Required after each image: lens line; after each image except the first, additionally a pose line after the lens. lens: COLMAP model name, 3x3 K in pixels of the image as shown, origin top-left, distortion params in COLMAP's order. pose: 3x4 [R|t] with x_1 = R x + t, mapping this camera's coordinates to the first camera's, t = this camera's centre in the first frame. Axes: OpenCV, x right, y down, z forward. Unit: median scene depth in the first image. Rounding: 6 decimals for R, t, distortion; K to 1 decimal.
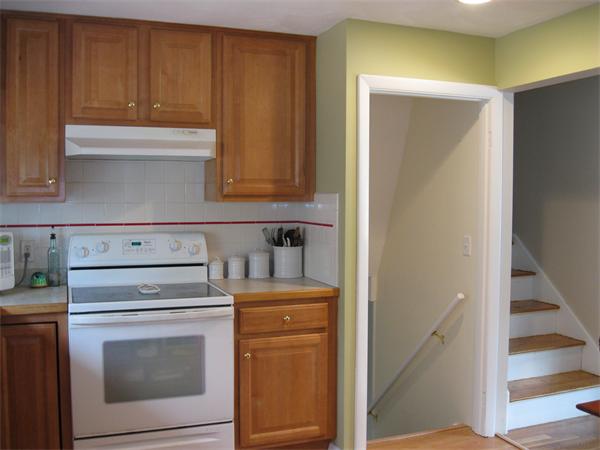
lens RADIAL K [[609.9, 0, 298.6], [0, 609.9, 227.7], [0, 0, 1]] dist [-0.114803, 0.000000]
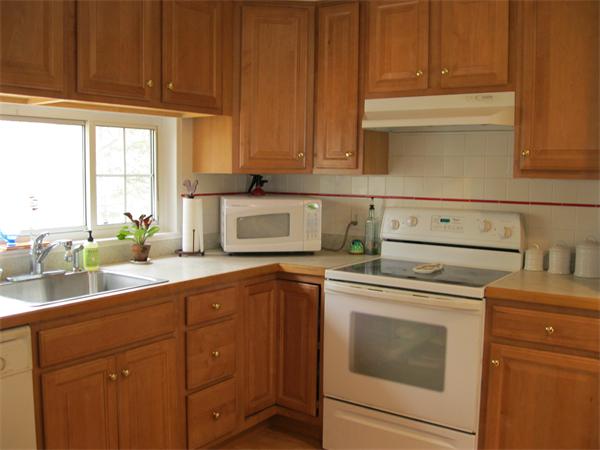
lens RADIAL K [[609.9, 0, 299.5], [0, 609.9, 221.5], [0, 0, 1]] dist [-0.114803, 0.000000]
pose [[0.558195, 0.074106, -0.826394, 0.416087], [-0.052927, 0.997155, 0.053669, -0.011471], [0.828020, 0.013781, 0.560529, 0.307200]]
